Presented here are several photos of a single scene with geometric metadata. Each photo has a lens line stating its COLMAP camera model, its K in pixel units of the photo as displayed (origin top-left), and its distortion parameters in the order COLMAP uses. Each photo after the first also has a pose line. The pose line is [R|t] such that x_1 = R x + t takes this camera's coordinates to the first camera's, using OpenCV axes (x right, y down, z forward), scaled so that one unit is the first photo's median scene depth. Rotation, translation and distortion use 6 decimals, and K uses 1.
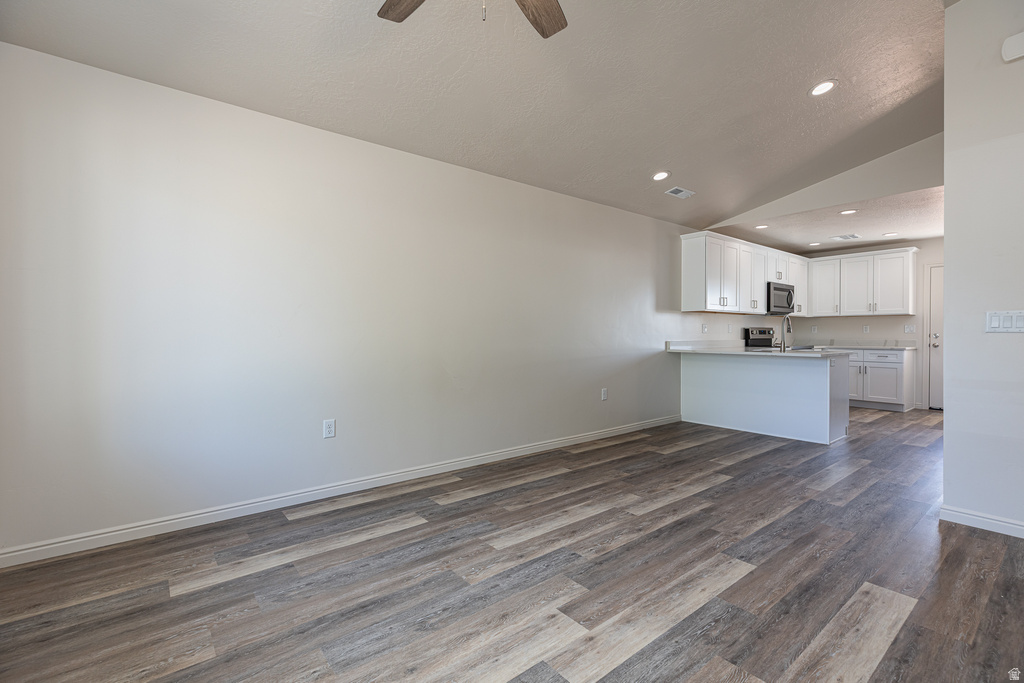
lens RADIAL K [[464.0, 0, 511.7], [0, 464.0, 334.4], [0, 0, 1]] dist [0.003039, -0.000758]
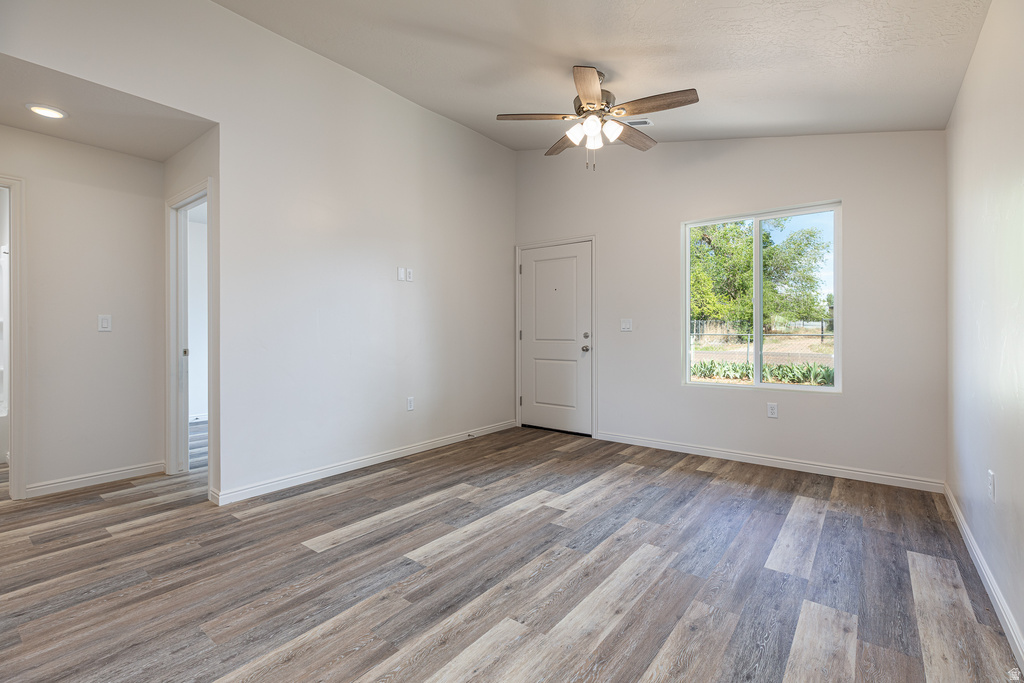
lens RADIAL K [[464.0, 0, 511.5], [0, 464.0, 335.5], [0, 0, 1]] dist [0.003039, -0.000758]
pose [[-0.974837, 0.003412, -0.222893, 0.452198], [0.001244, 0.999951, 0.009866, -0.005255], [0.222916, 0.009341, -0.974793, 1.796042]]
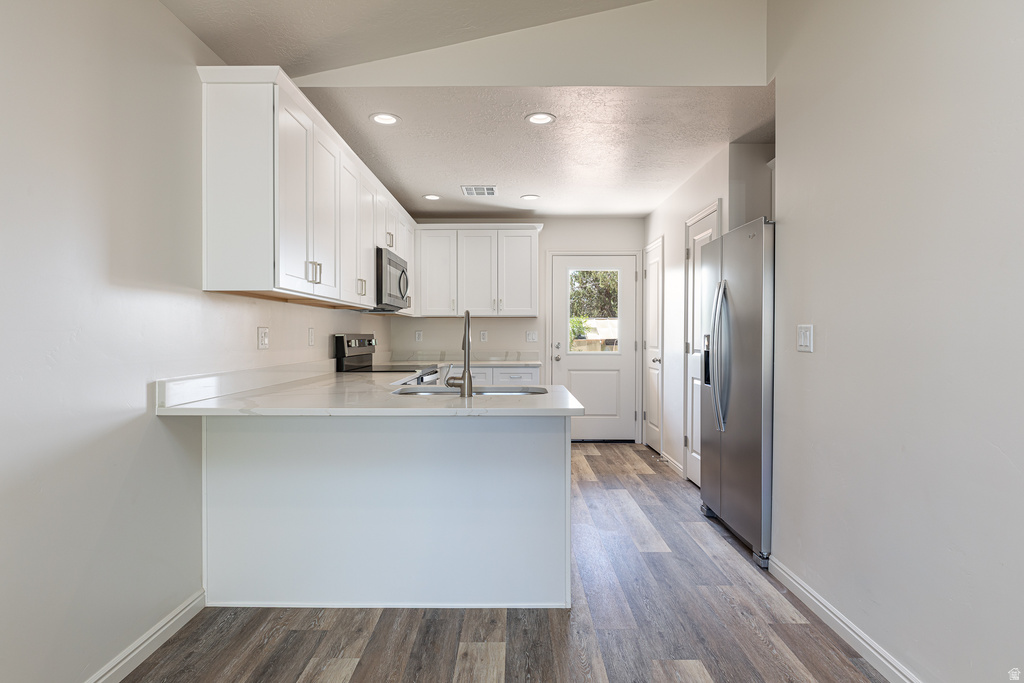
lens RADIAL K [[554.4, 0, 510.0], [0, 554.4, 345.1], [0, 0, 1]] dist [0.001038, 0.000252]
pose [[0.646942, -0.012922, 0.762430, 0.277464], [0.001522, 0.999876, 0.015655, -0.020314], [-0.762538, -0.008968, 0.646882, 0.778755]]
